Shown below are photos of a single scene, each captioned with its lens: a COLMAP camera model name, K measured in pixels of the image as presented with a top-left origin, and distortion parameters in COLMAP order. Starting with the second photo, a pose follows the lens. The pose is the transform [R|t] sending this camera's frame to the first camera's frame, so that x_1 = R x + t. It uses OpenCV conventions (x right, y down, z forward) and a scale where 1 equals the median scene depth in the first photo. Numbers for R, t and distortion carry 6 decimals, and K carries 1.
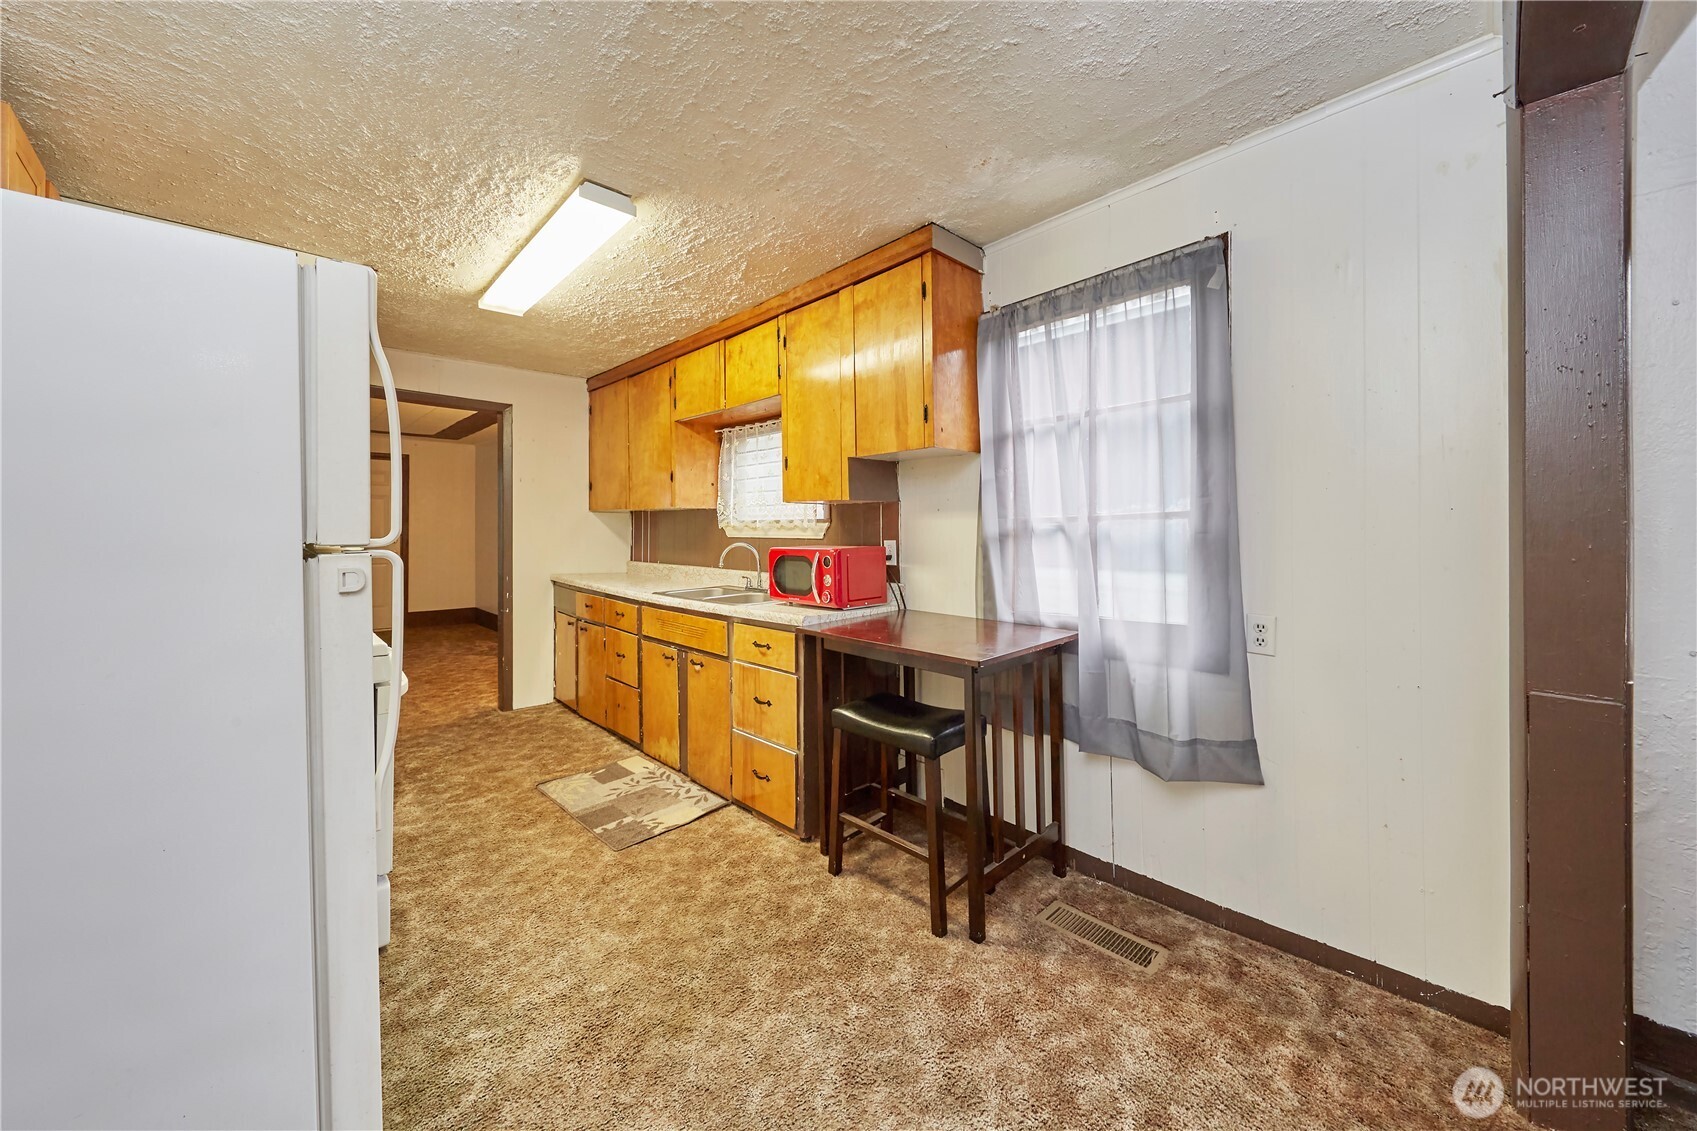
lens RADIAL K [[611.8, 0, 862.5], [0, 611.8, 522.7], [0, 0, 1]] dist [0.001587, -0.000055]
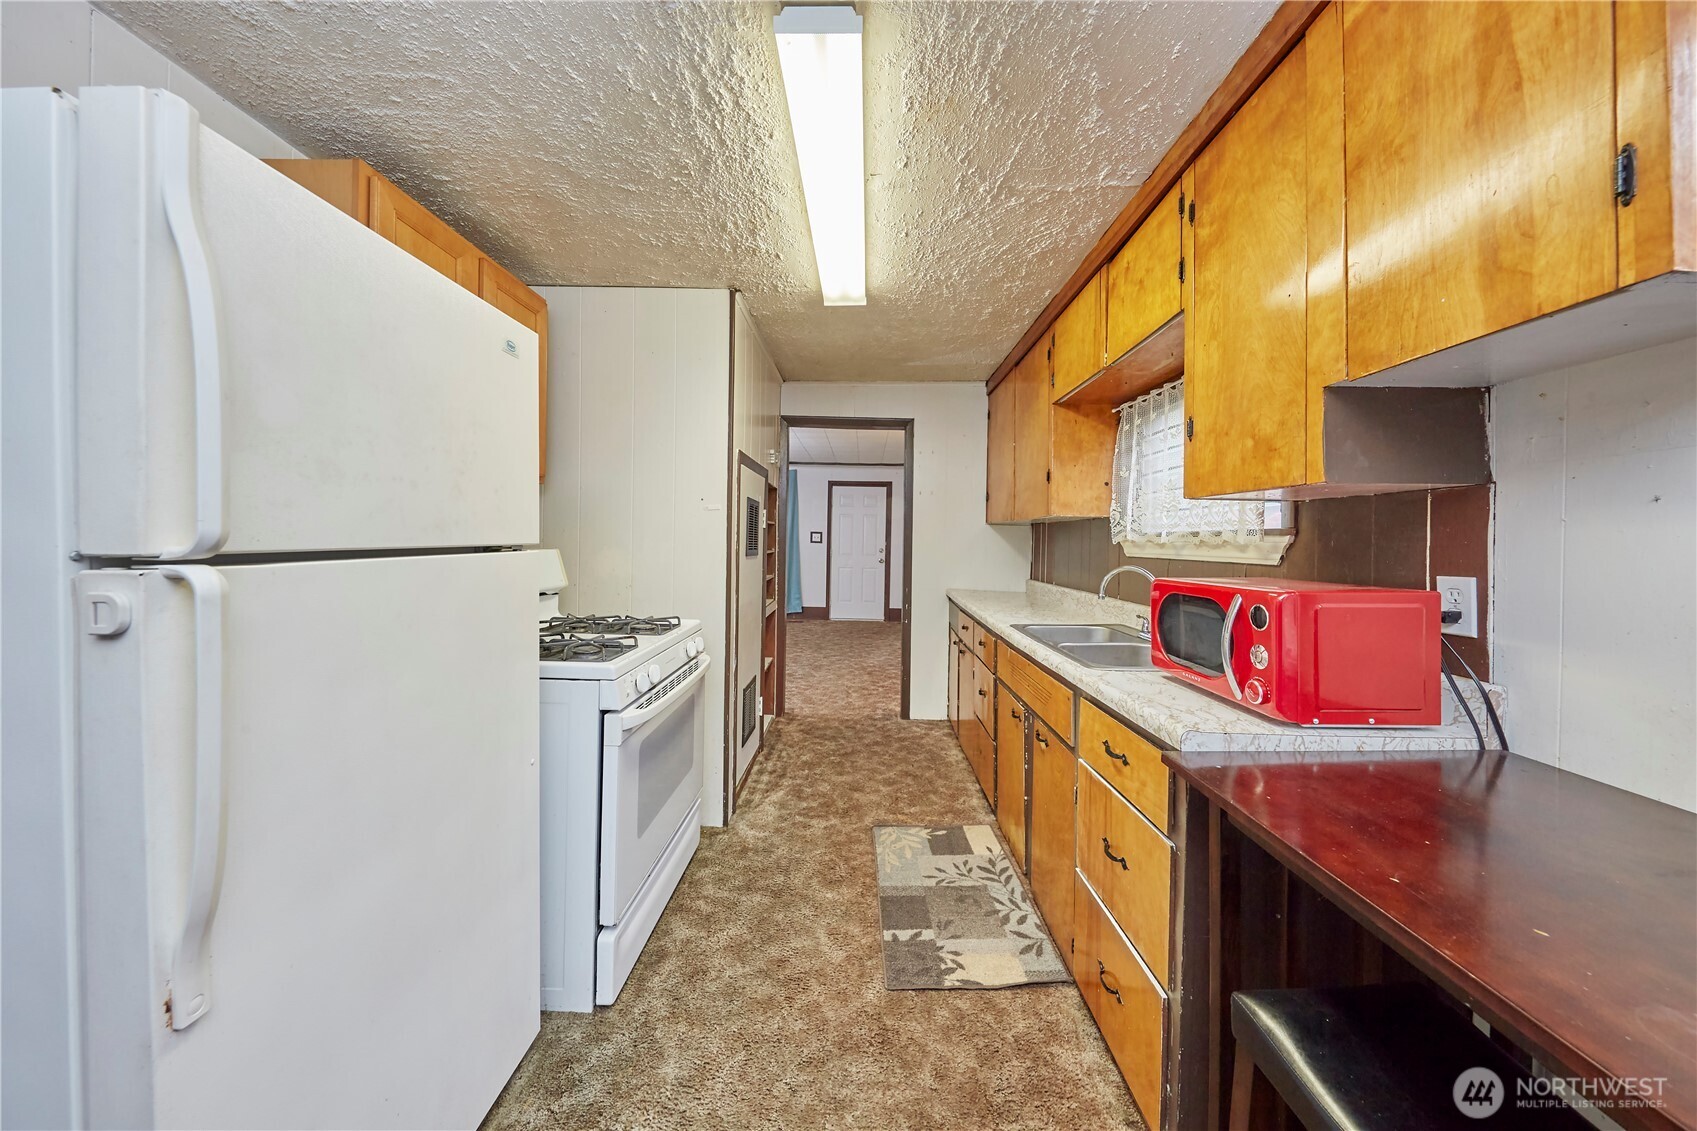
lens RADIAL K [[556.5, 0, 858.1], [0, 556.5, 546.3], [0, 0, 1]] dist [0.000566, -0.004506]
pose [[0.709569, 0.018866, -0.704383, 0.022866], [-0.008736, 0.999800, 0.017979, 0.004707], [0.704582, -0.006604, 0.709592, 0.480497]]
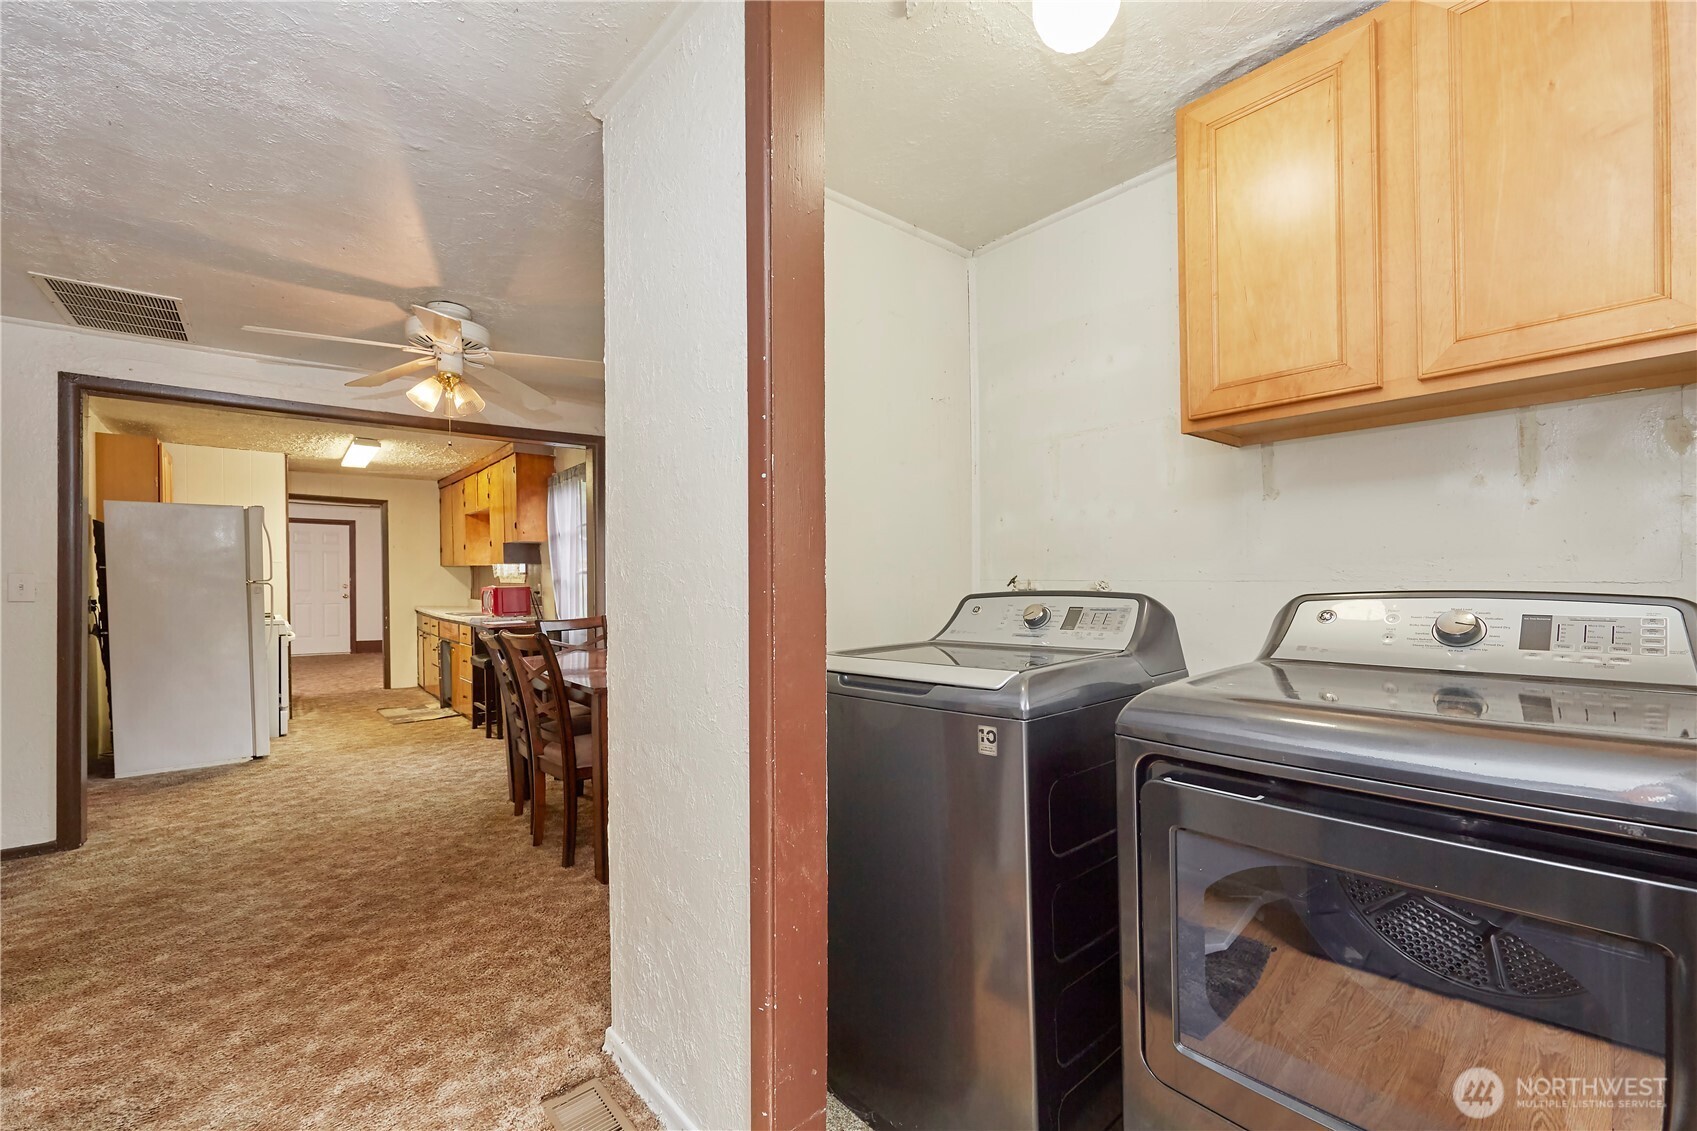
lens RADIAL K [[712.3, 0, 841.2], [0, 712.3, 593.2], [0, 0, 1]] dist [-0.000717, 0.000066]
pose [[0.995570, 0.004572, -0.093913, 1.346517], [-0.001521, 0.999469, 0.032537, -0.019158], [0.094012, -0.032250, 0.995049, -1.290784]]
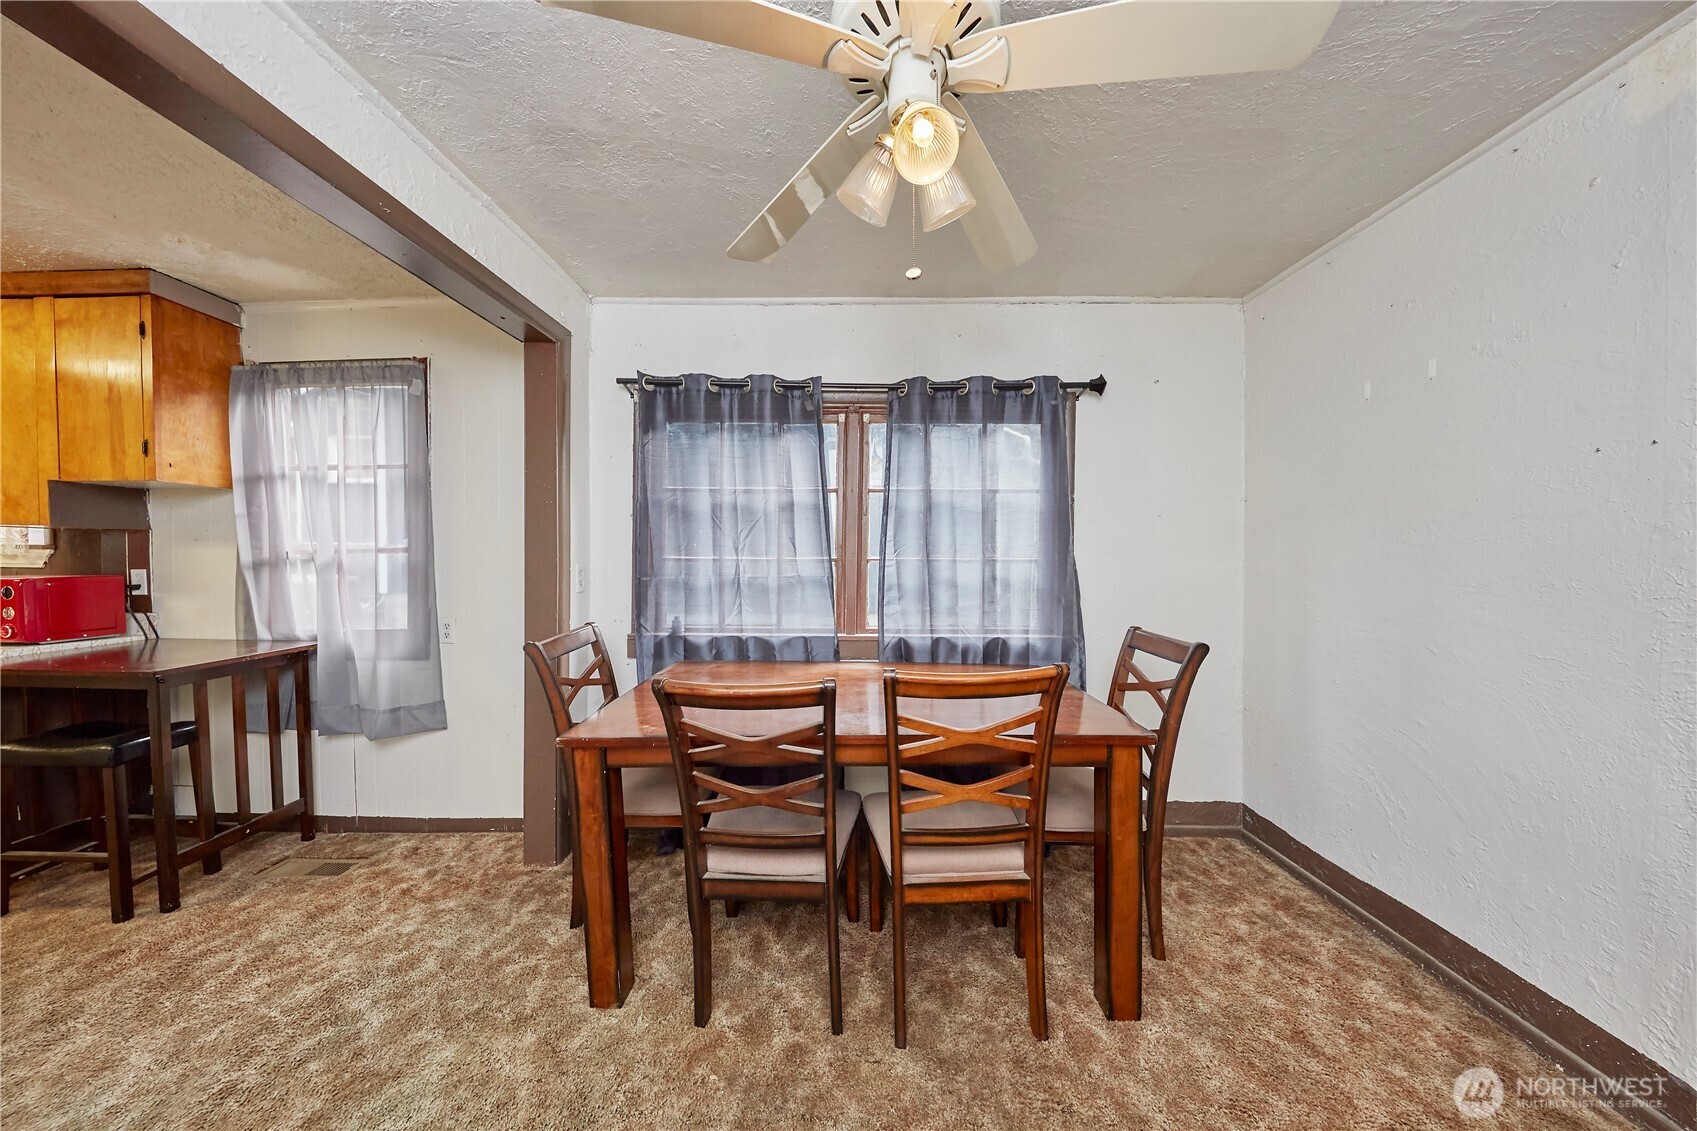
lens RADIAL K [[544.5, 0, 848.5], [0, 544.5, 565.5], [0, 0, 1]] dist [0.000503, -0.003253]
pose [[0.717044, 0.003961, 0.697017, 0.285263], [-0.017840, 0.999761, 0.012672, -0.008740], [-0.696800, -0.021521, 0.716943, -0.443986]]
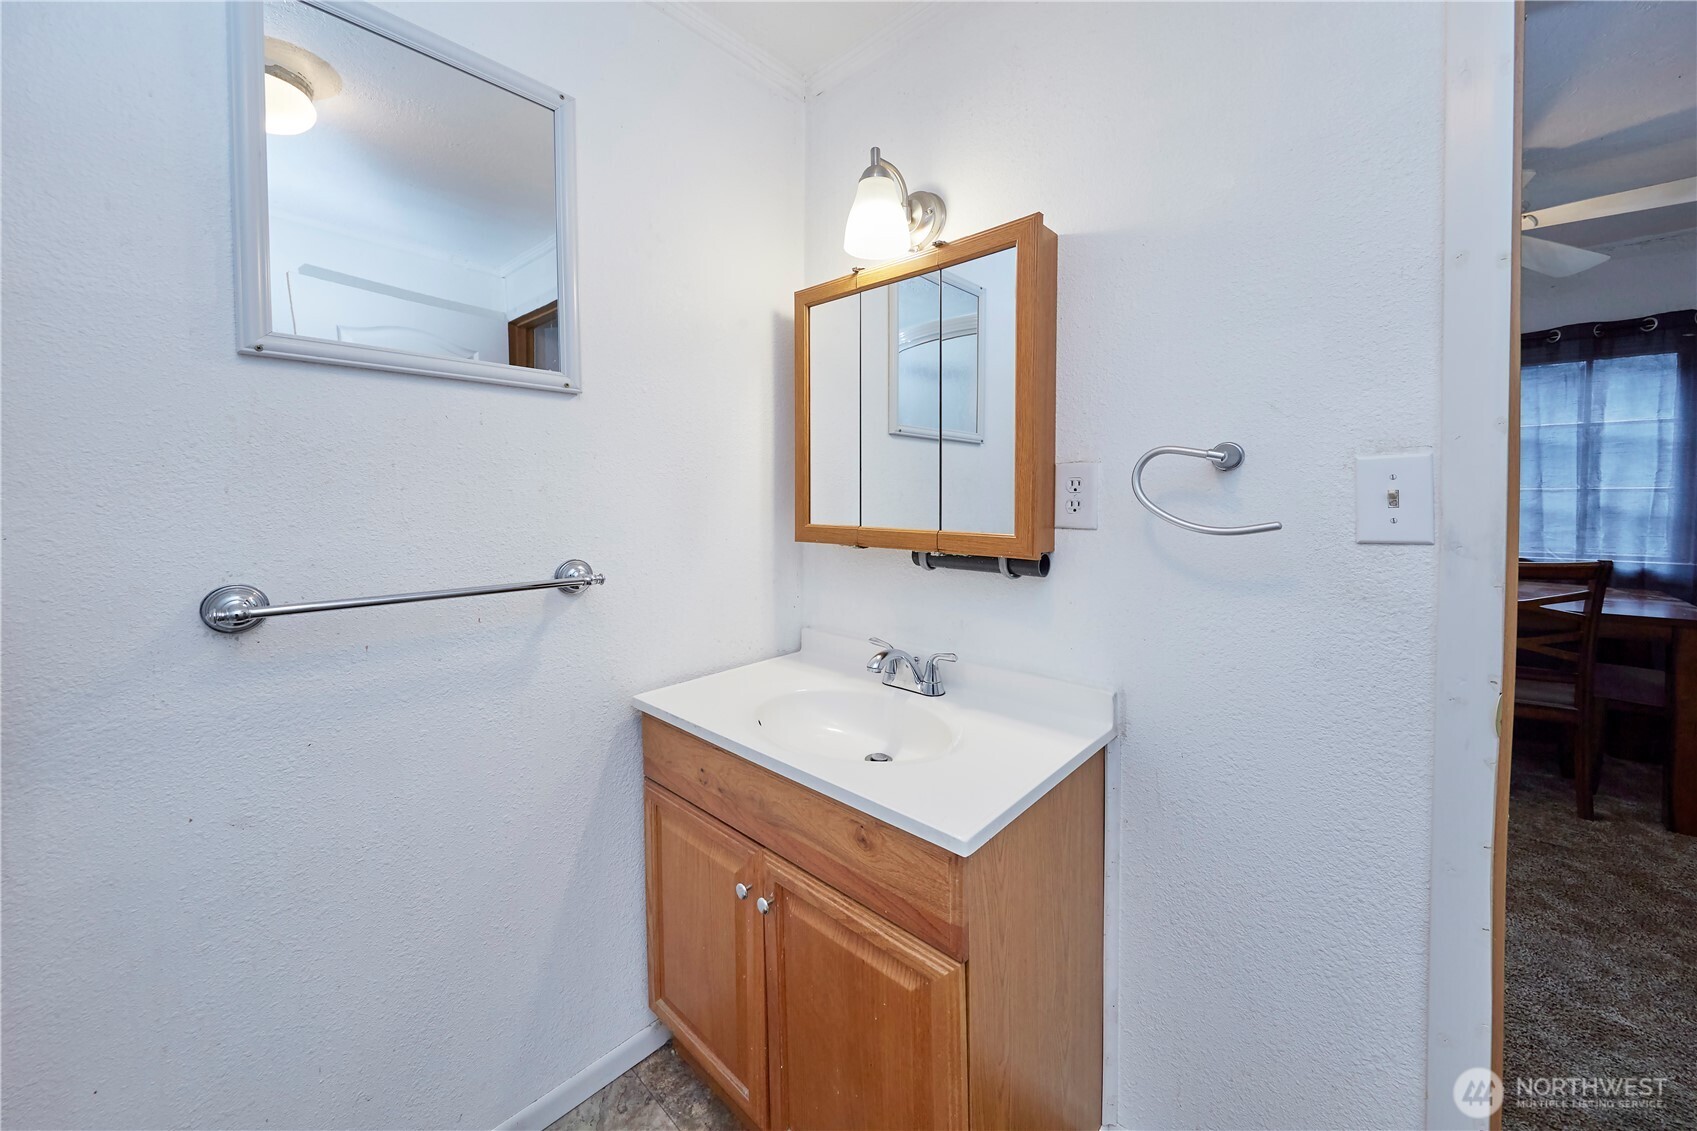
lens RADIAL K [[621.1, 0, 835.9], [0, 621.1, 519.0], [0, 0, 1]] dist [0.000758, -0.000750]
pose [[0.999687, -0.004135, 0.024661, -0.347068], [0.002955, 0.998856, 0.047723, -0.016066], [-0.024830, -0.047635, 0.998556, -1.092374]]
